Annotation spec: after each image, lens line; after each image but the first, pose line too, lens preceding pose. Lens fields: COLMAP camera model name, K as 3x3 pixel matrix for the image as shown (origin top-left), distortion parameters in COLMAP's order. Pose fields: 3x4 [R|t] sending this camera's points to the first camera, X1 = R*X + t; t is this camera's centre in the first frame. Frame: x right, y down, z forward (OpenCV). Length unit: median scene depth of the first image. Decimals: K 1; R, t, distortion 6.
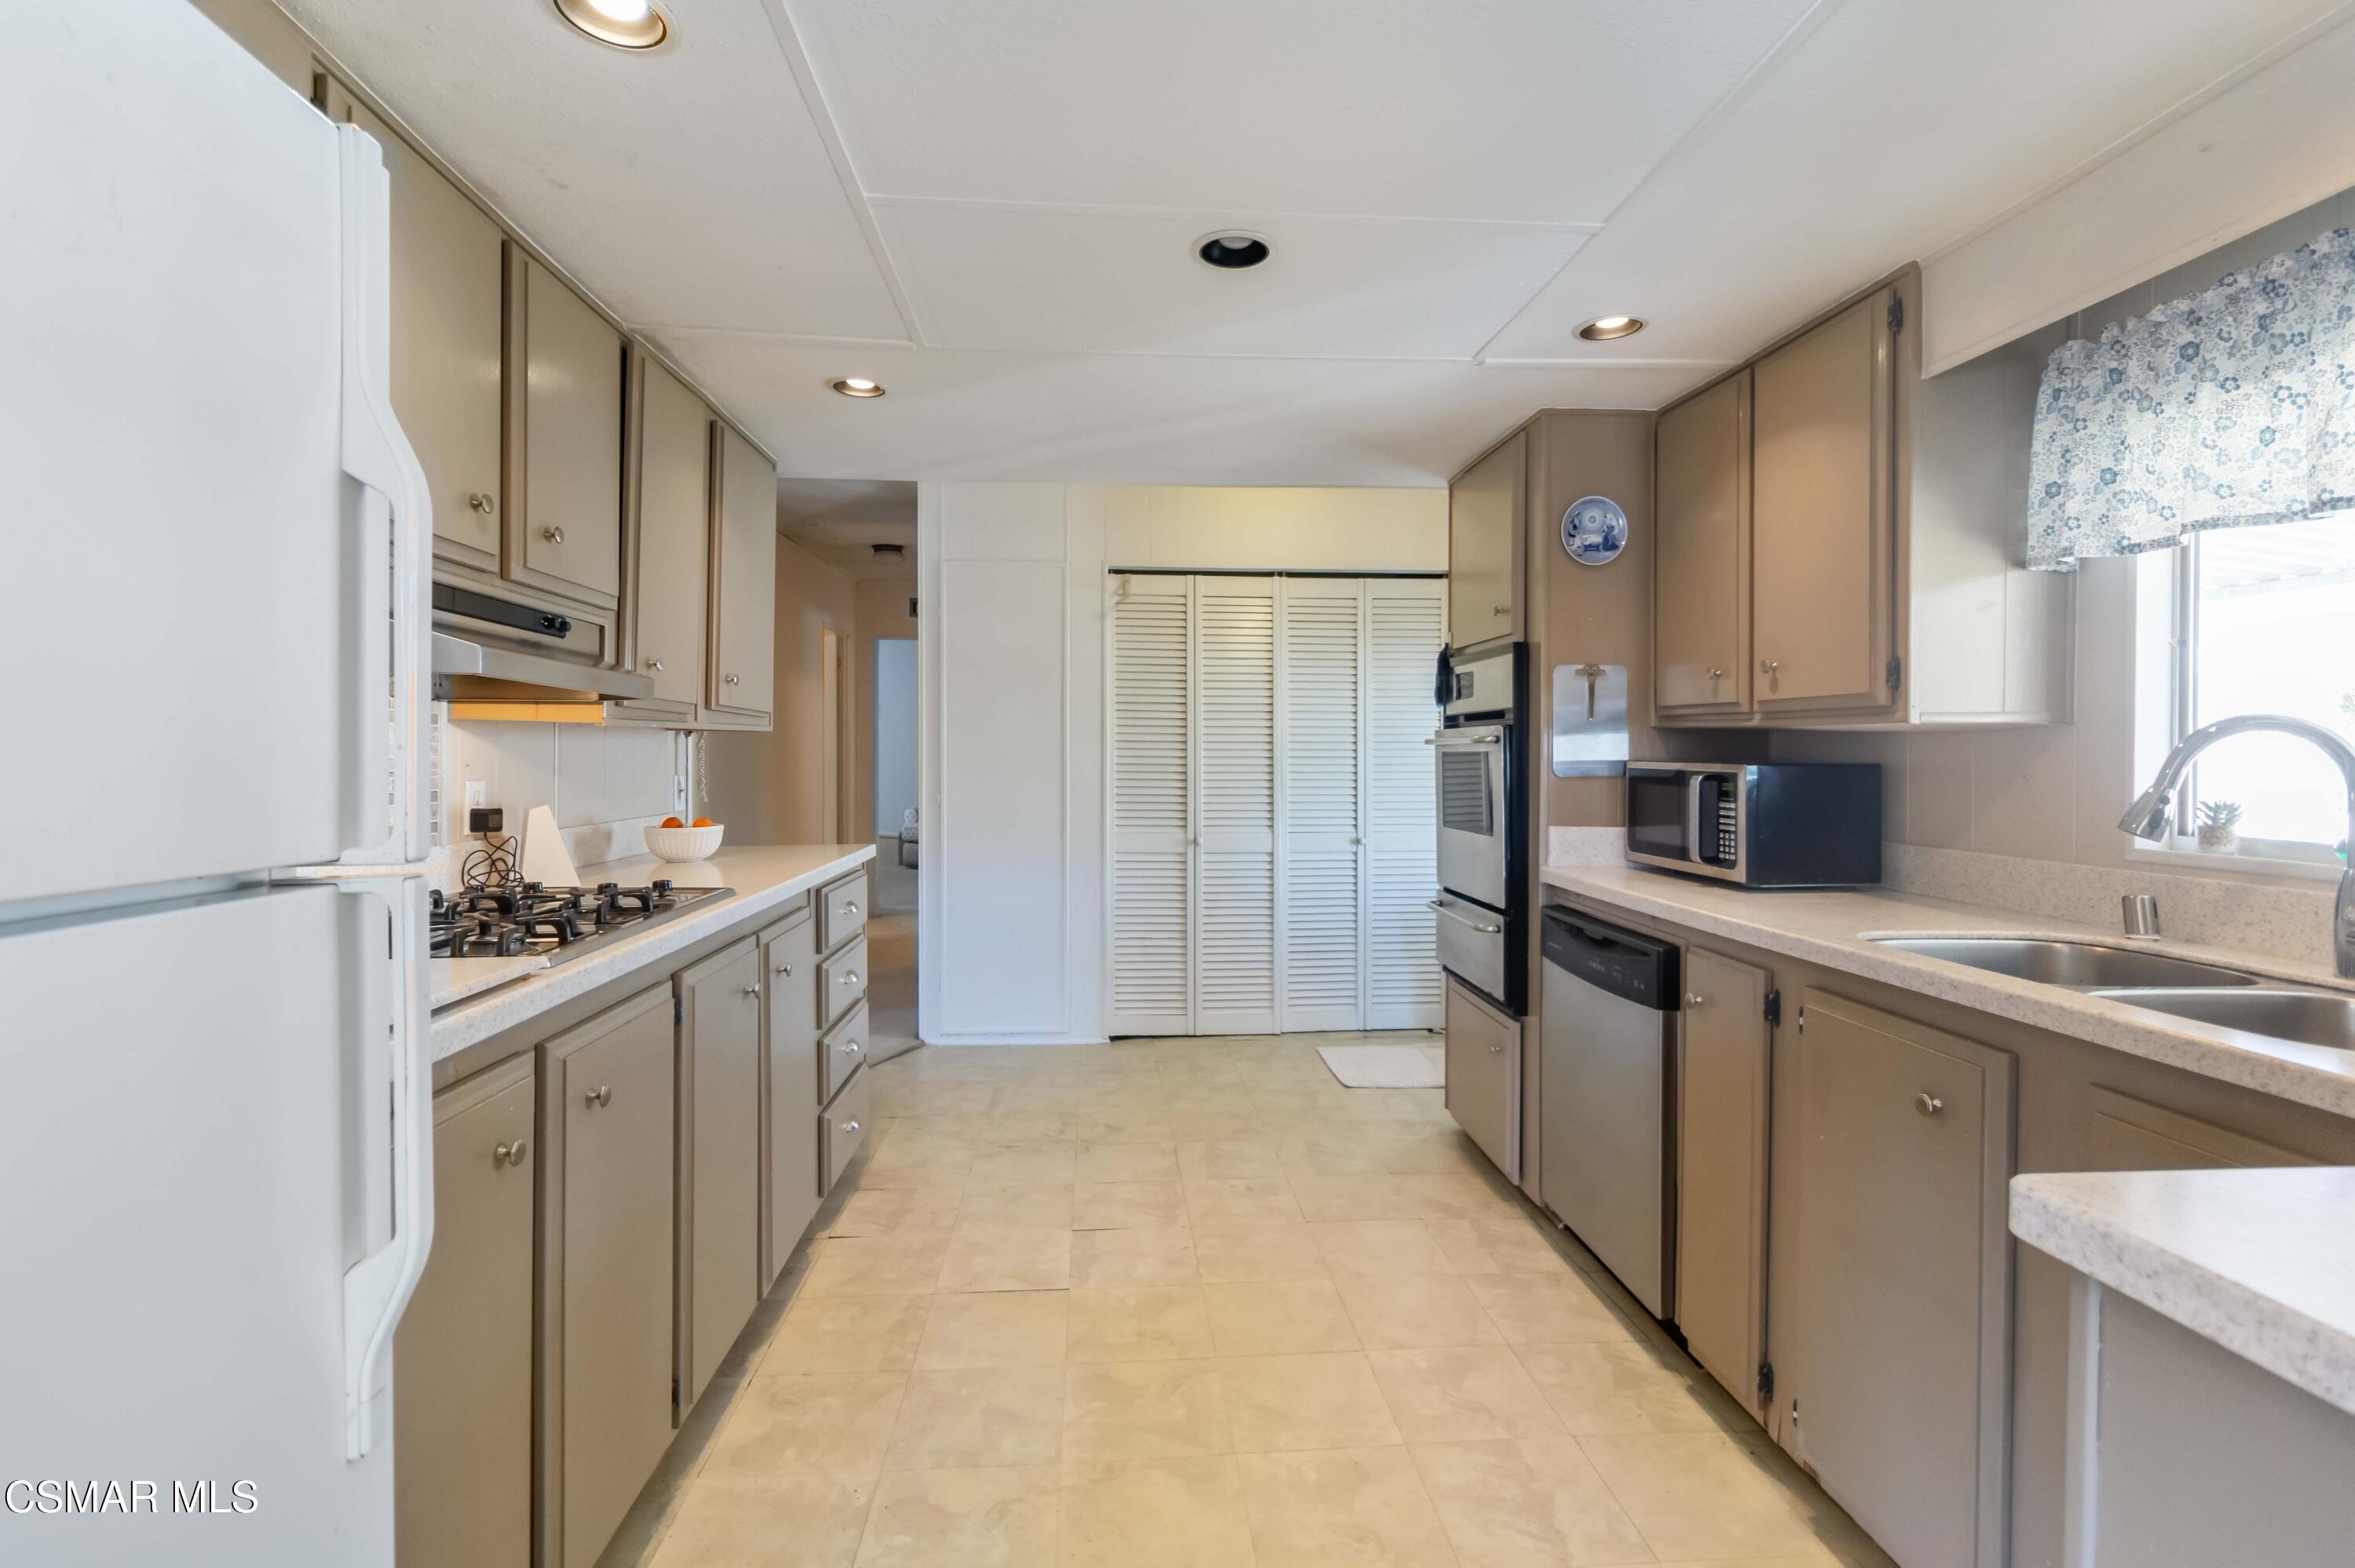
lens RADIAL K [[1096.1, 0, 1176.2], [0, 1096.1, 761.6], [0, 0, 1]] dist [0.000796, 0.000721]
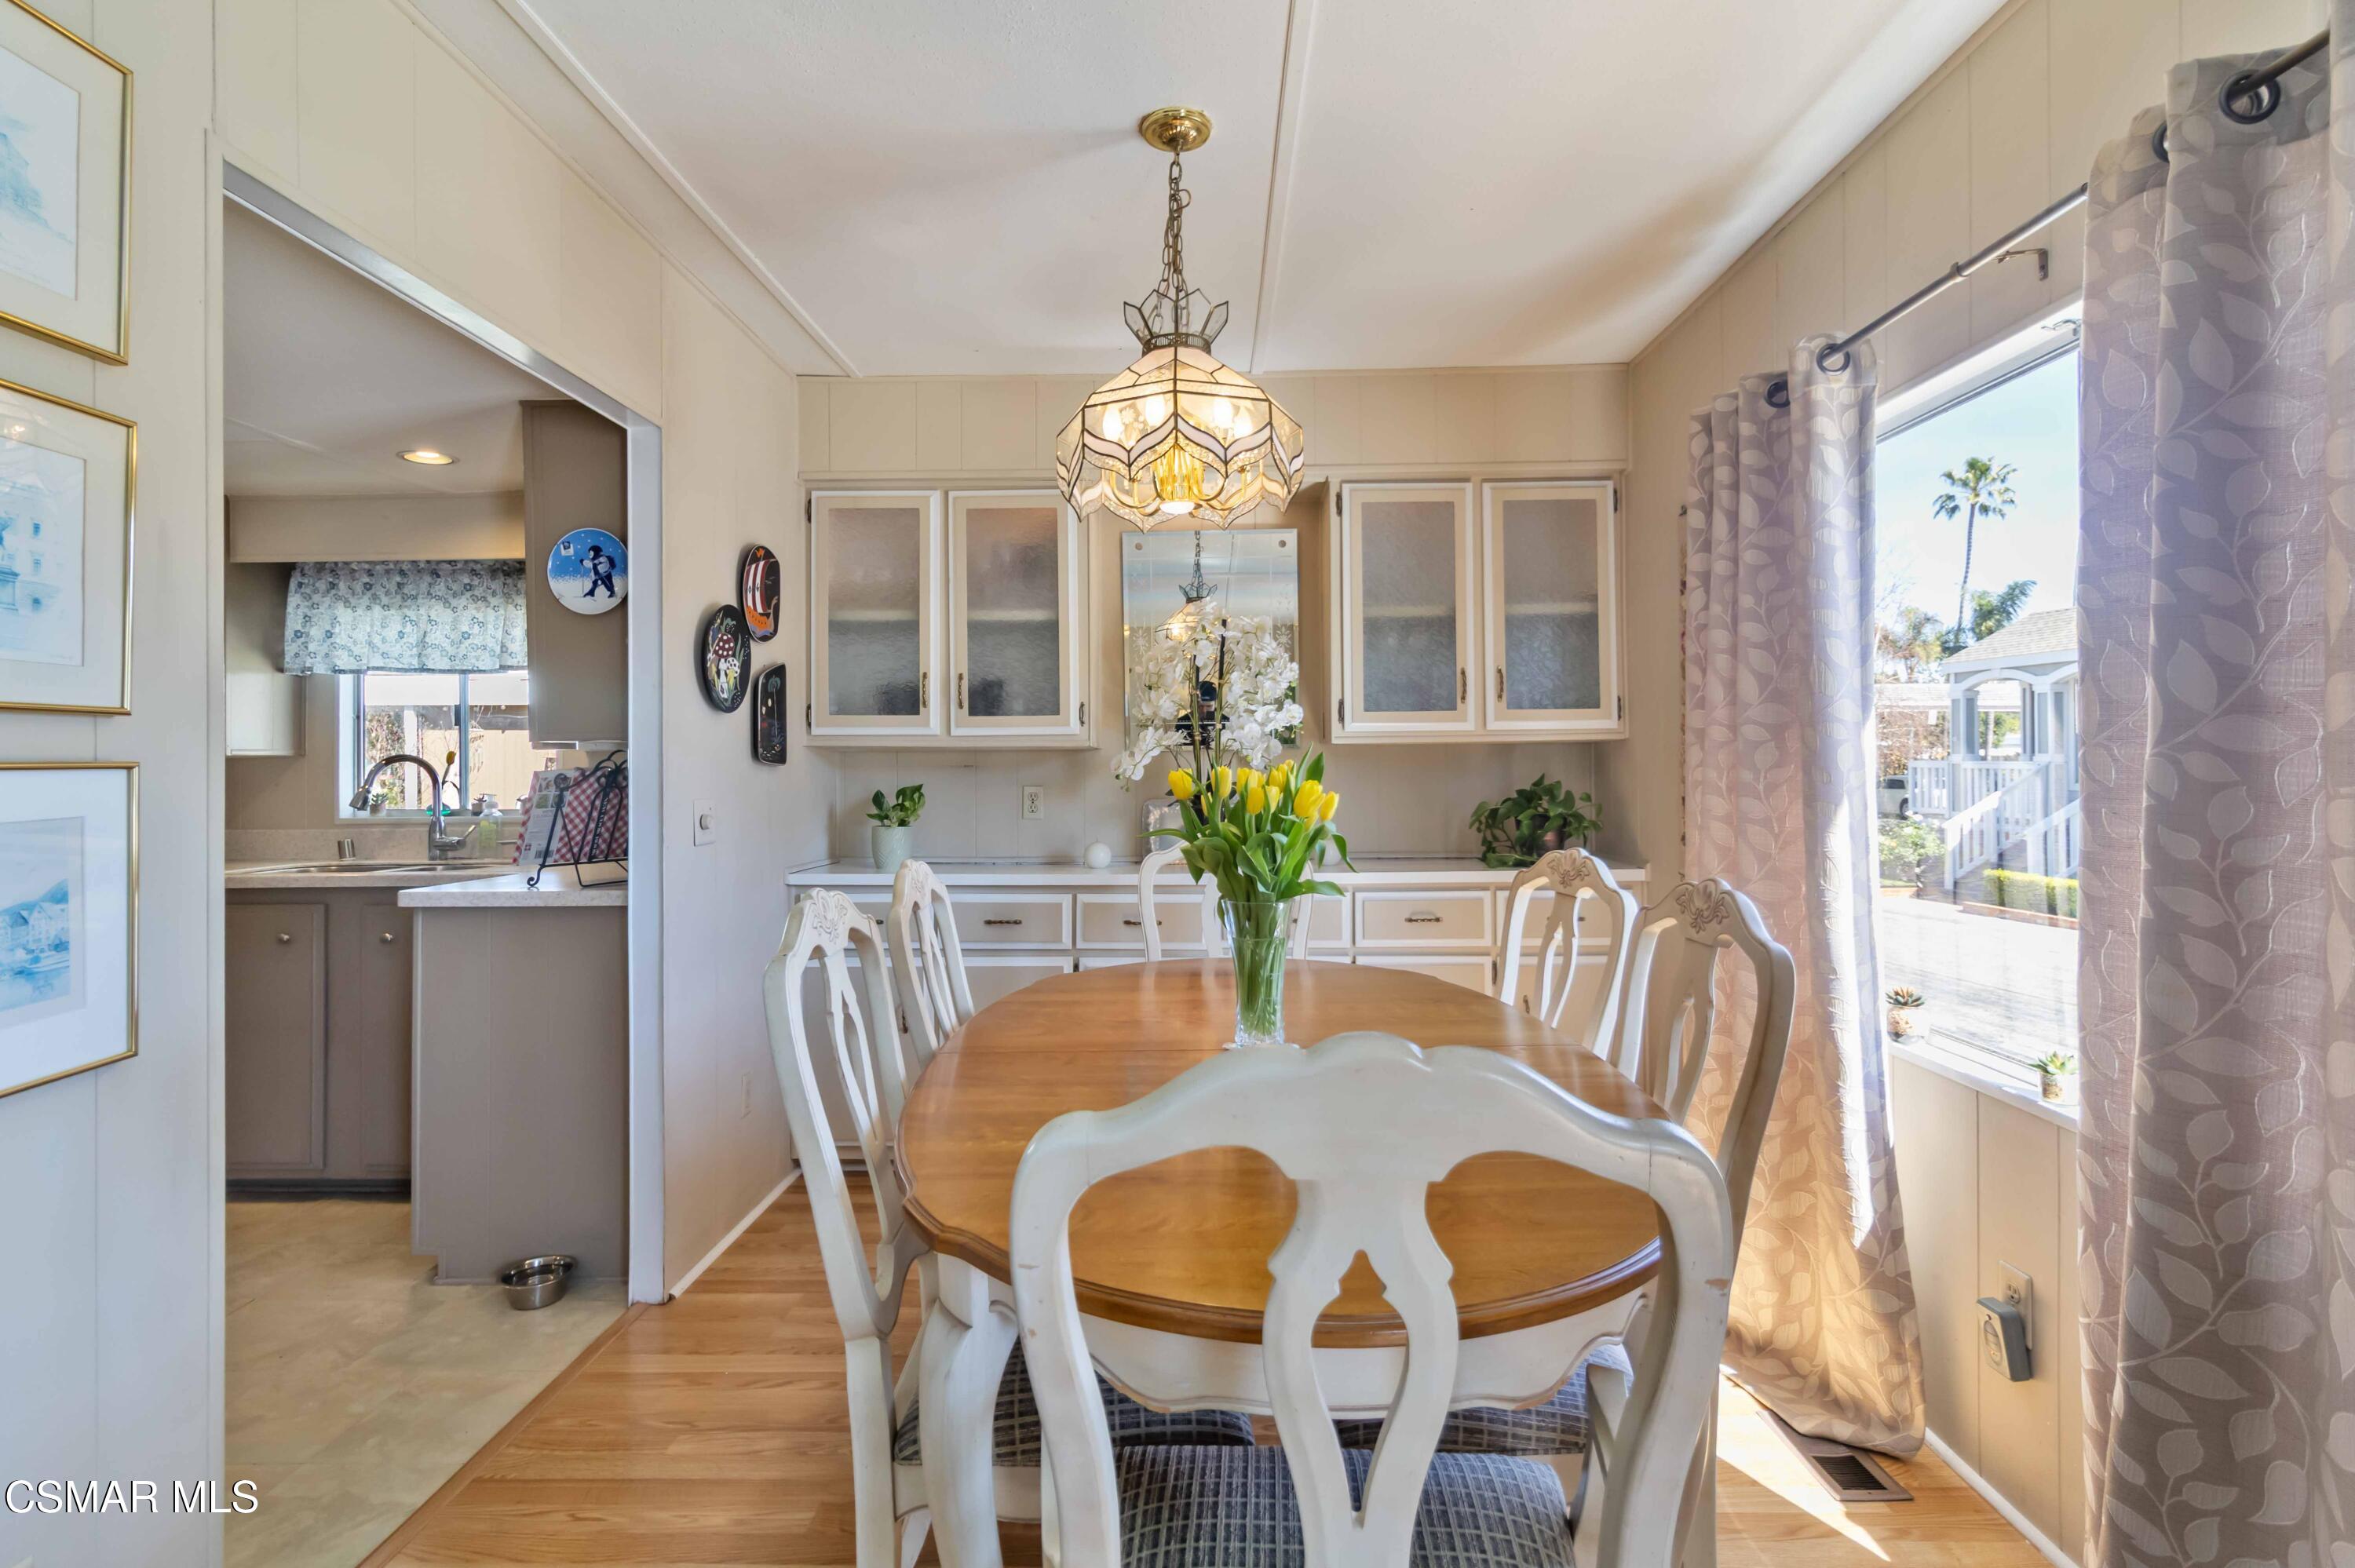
lens RADIAL K [[1096.1, 0, 1176.2], [0, 1096.1, 761.6], [0, 0, 1]] dist [0.000796, 0.000721]
pose [[0.096230, 0.001225, 0.995358, -0.814187], [0.013218, 0.999909, -0.002509, -0.000119], [-0.995271, 0.013398, 0.096205, -0.598861]]
